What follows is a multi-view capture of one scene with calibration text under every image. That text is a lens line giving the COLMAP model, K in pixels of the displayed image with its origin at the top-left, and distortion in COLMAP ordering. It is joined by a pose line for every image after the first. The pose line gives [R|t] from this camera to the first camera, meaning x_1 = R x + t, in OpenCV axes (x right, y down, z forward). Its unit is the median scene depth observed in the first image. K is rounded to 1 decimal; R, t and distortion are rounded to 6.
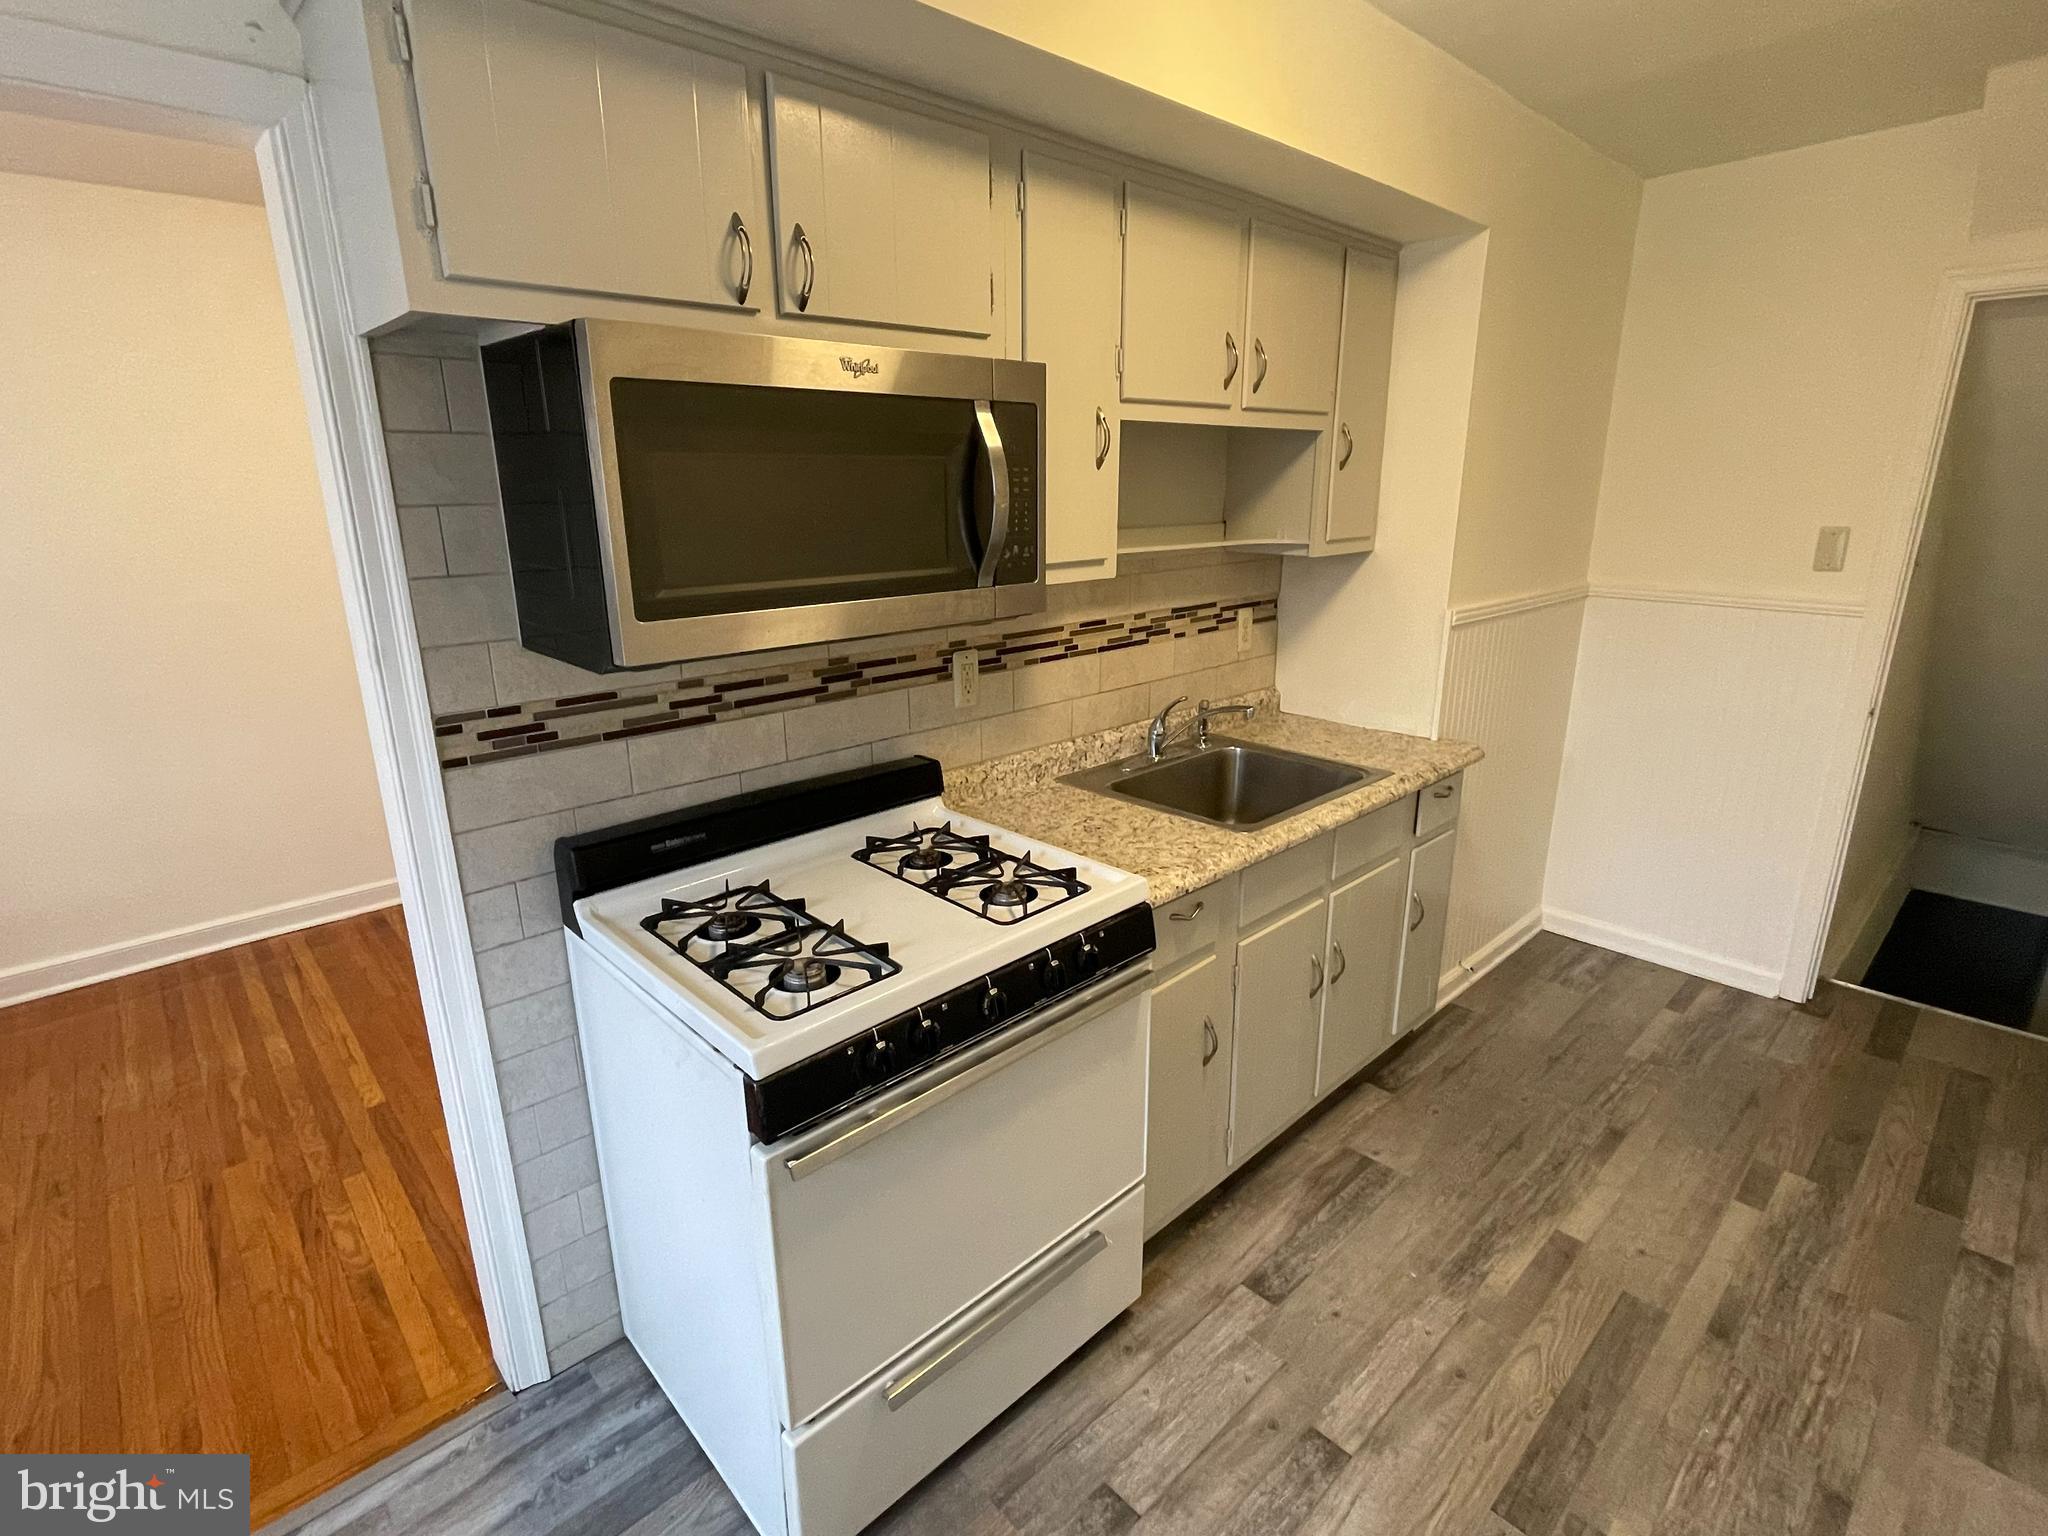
lens RADIAL K [[989.3, 0, 1021.2], [0, 989.3, 763.5], [0, 0, 1]] dist [-0.013877, 0.005467]
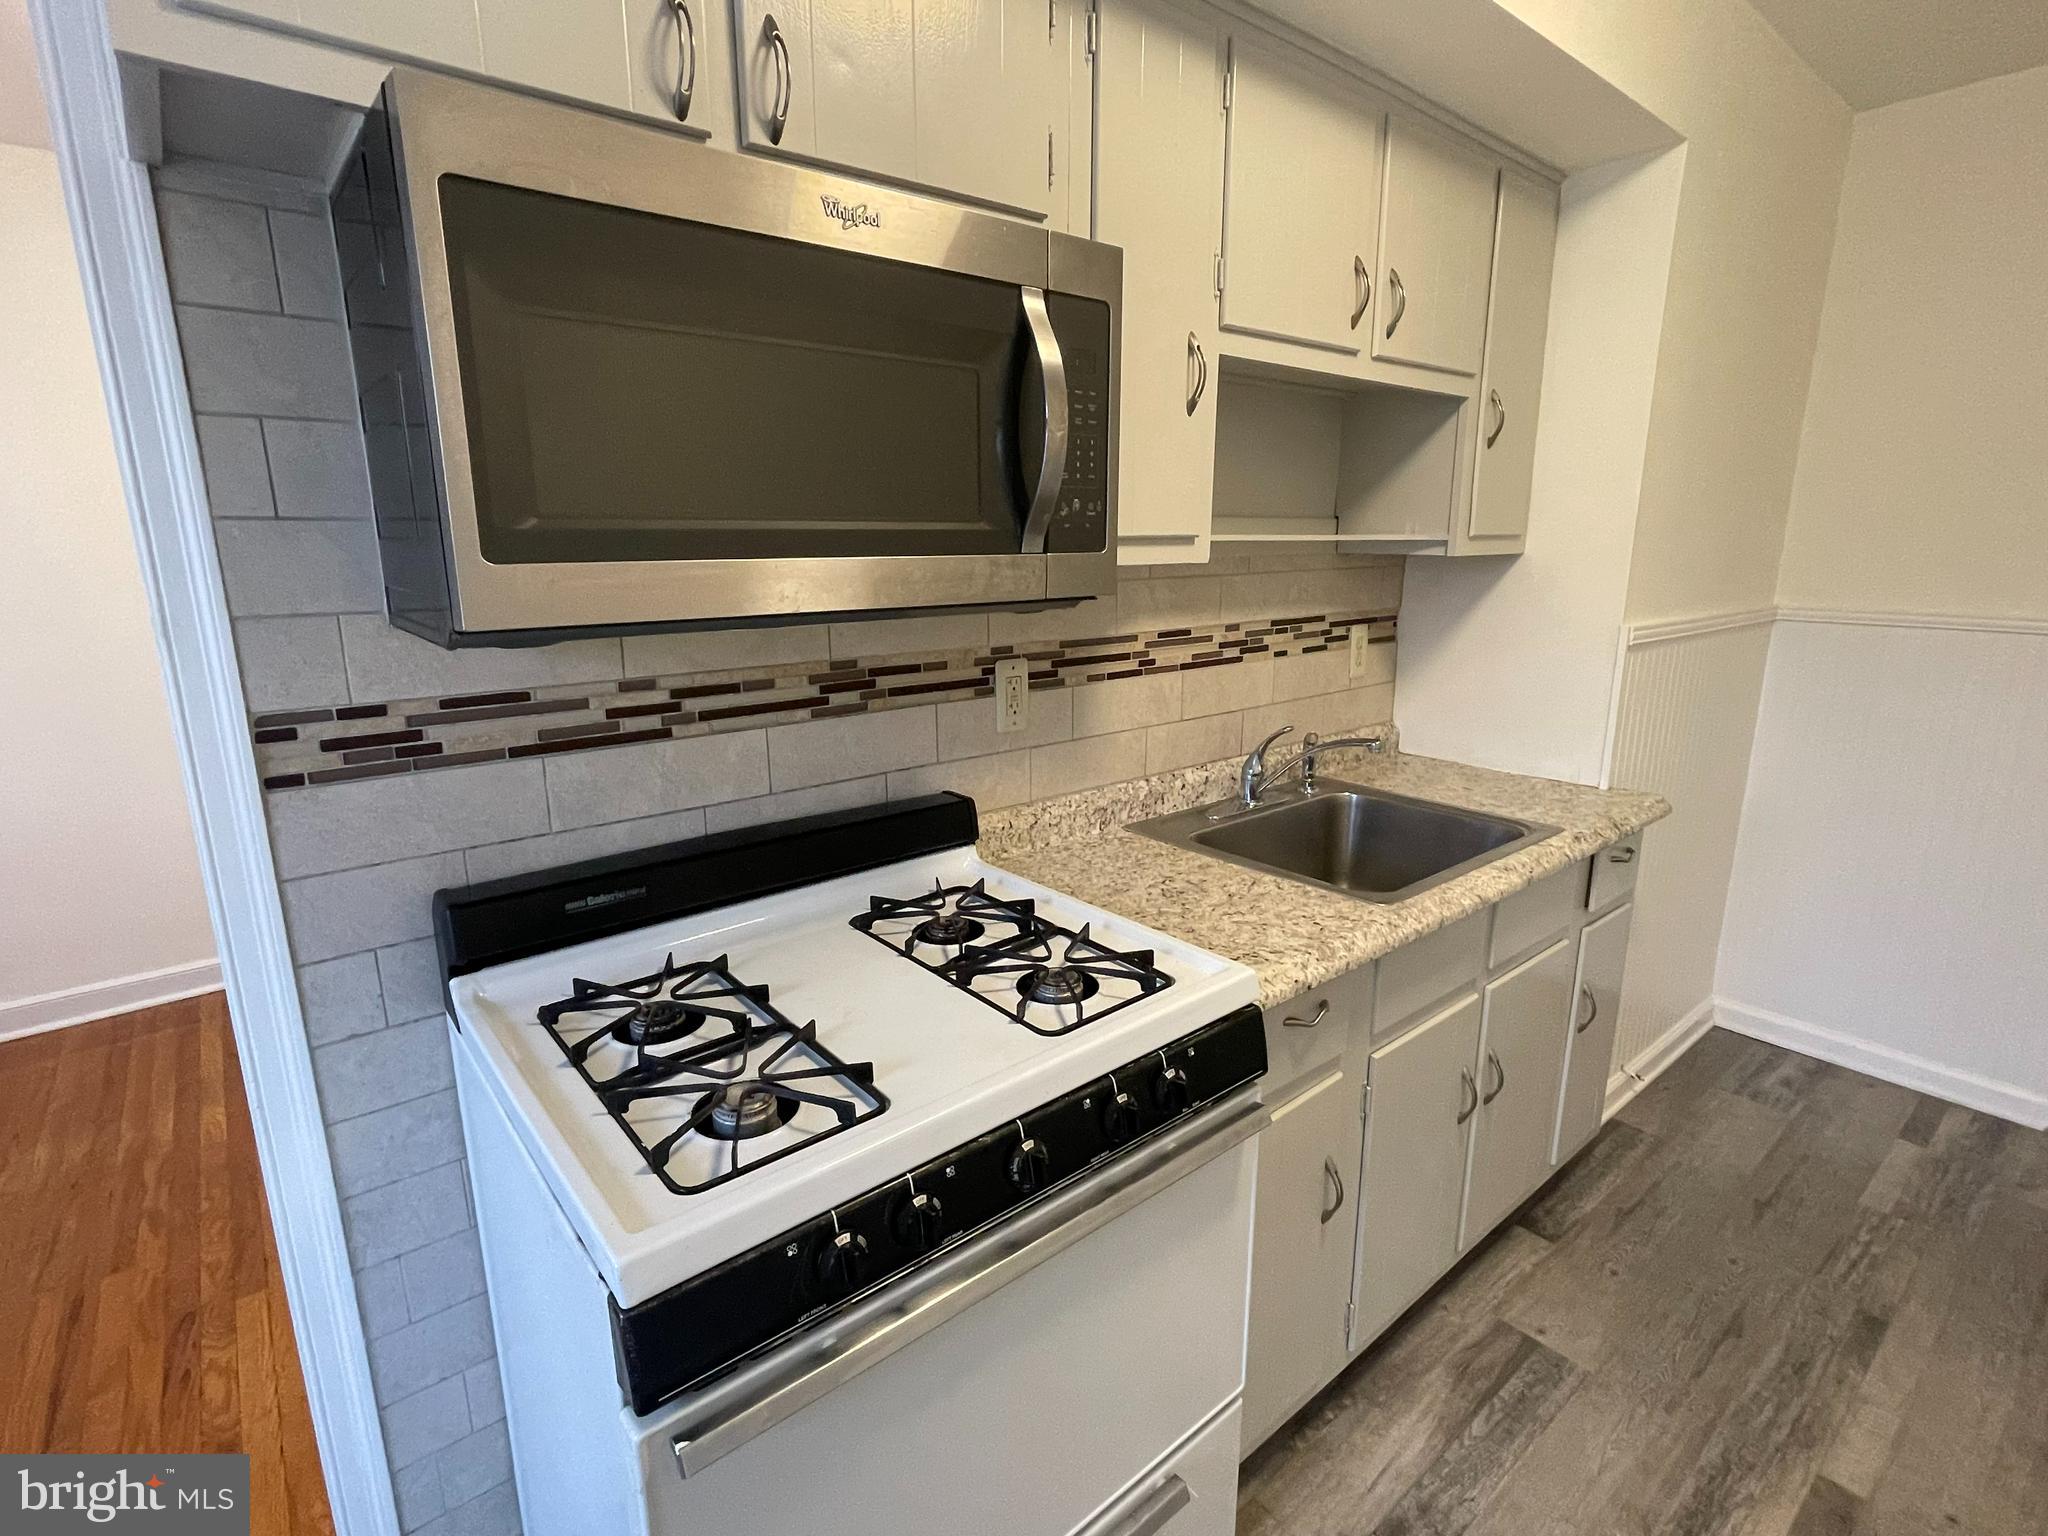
lens RADIAL K [[989.3, 0, 1021.5], [0, 989.3, 764.4], [0, 0, 1]] dist [-0.013877, 0.005467]
pose [[0.997676, 0.018341, -0.065628, 0.004550], [-0.021648, 0.998513, -0.050031, 0.008695], [0.064613, 0.051335, 0.996589, 0.253623]]
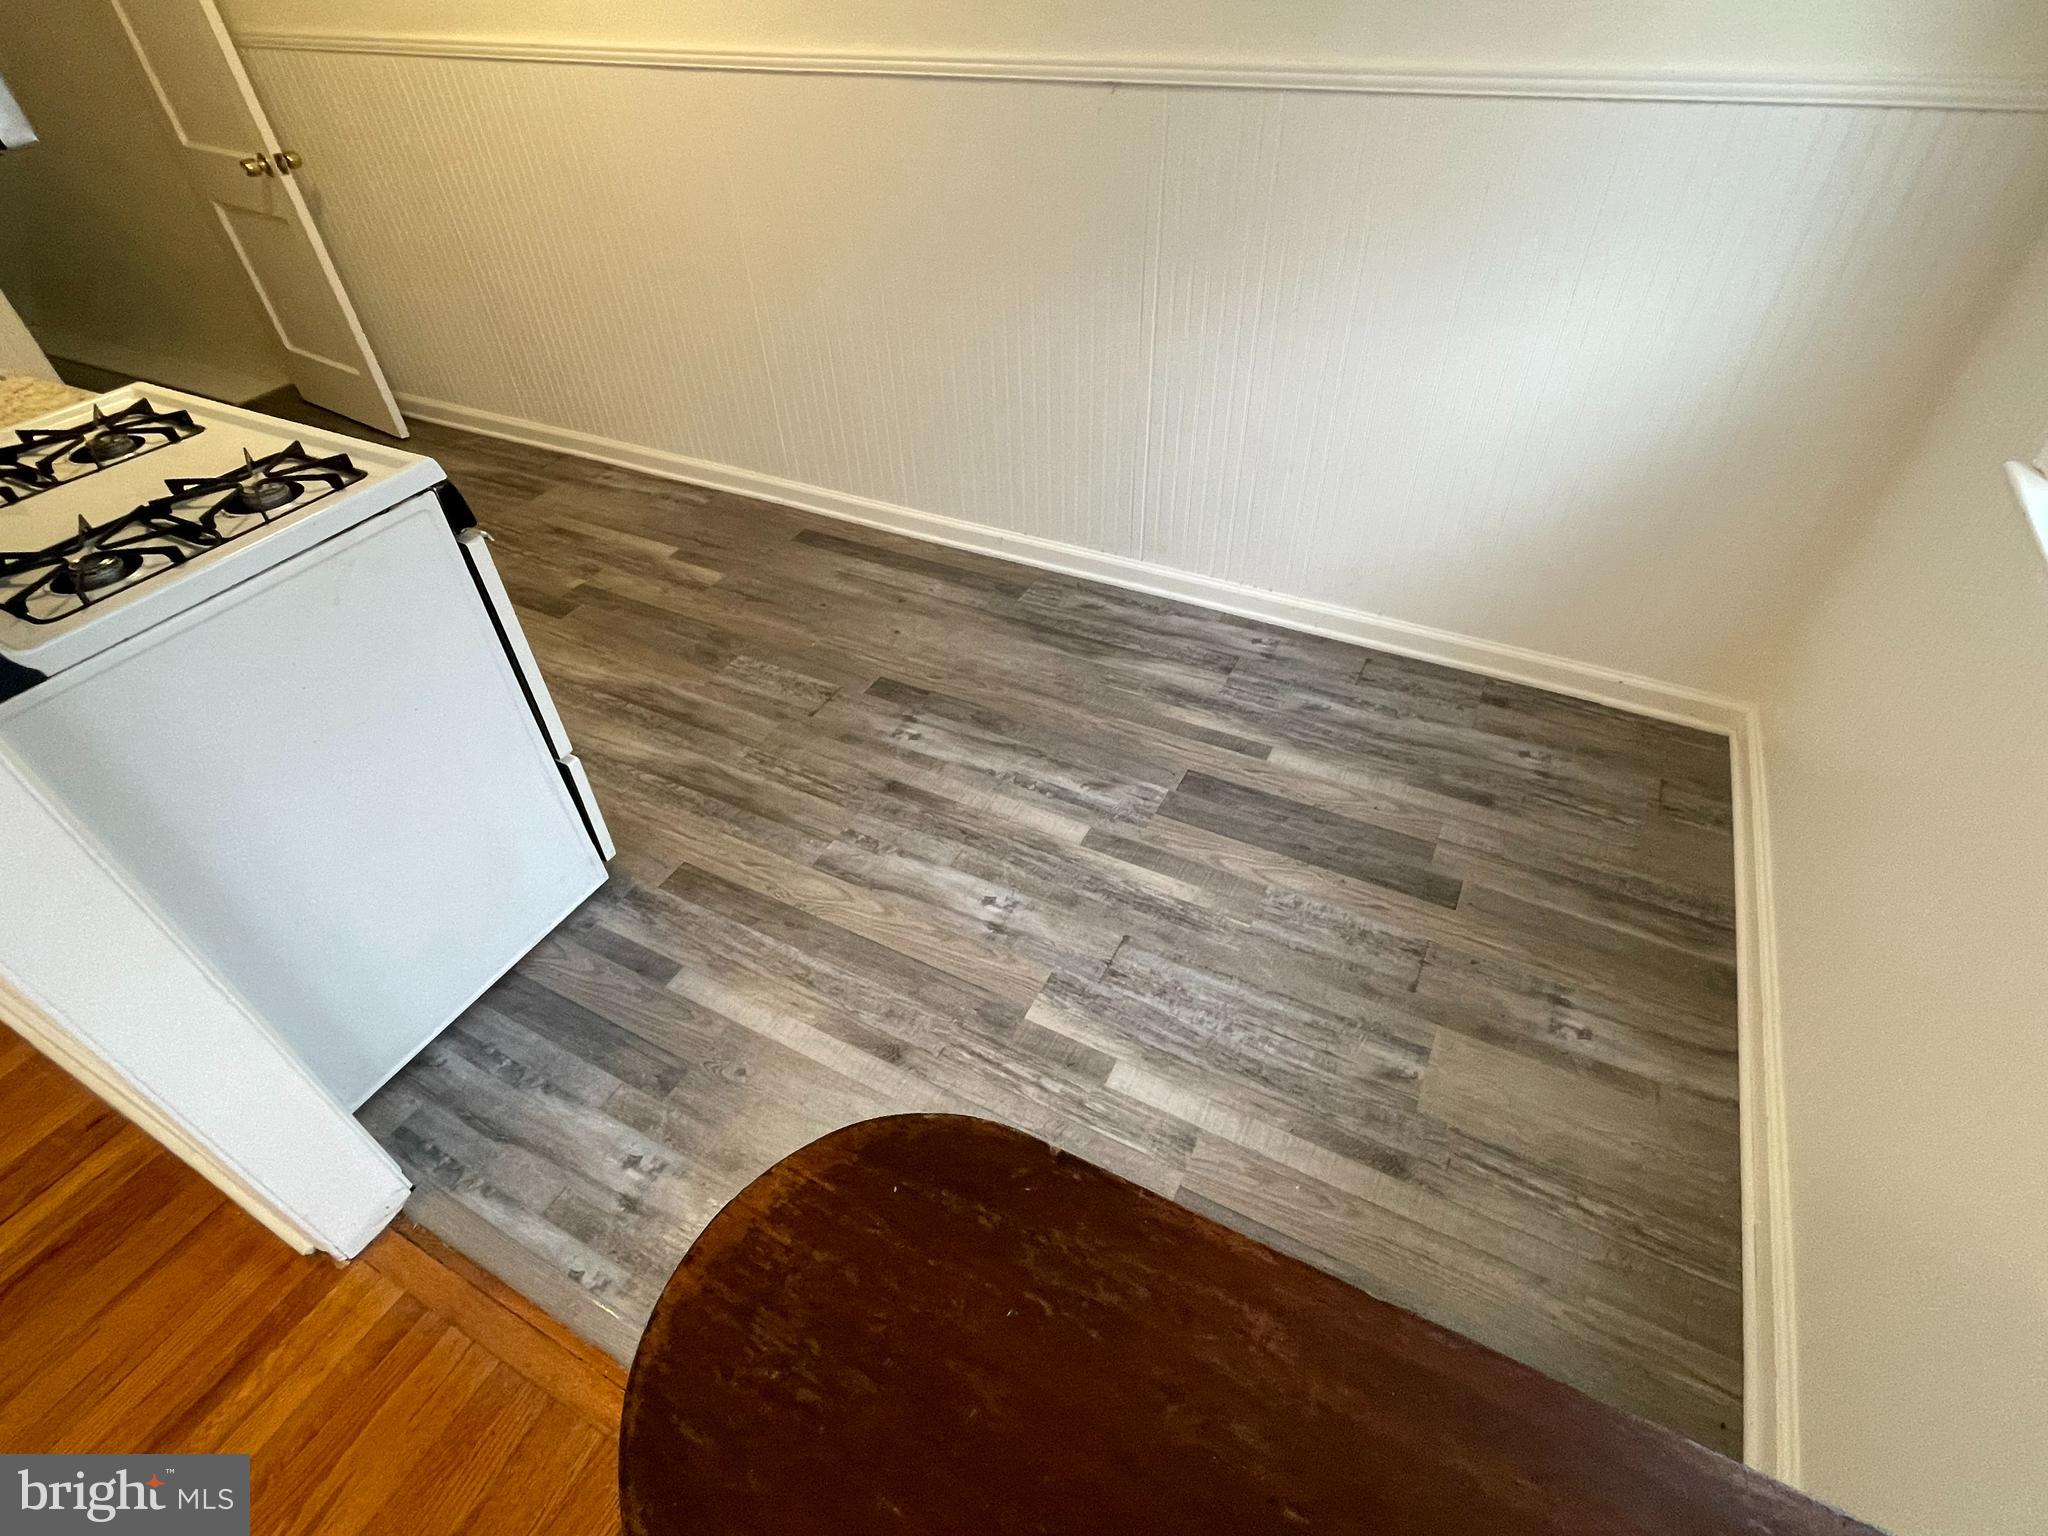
lens RADIAL K [[989.3, 0, 1019.0], [0, 989.3, 770.5], [0, 0, 1]] dist [-0.013877, 0.005467]
pose [[-0.330362, -0.618118, 0.713295, -1.024134], [0.287061, 0.654126, 0.699796, -0.062351], [-0.899142, 0.435945, -0.038661, 0.358498]]
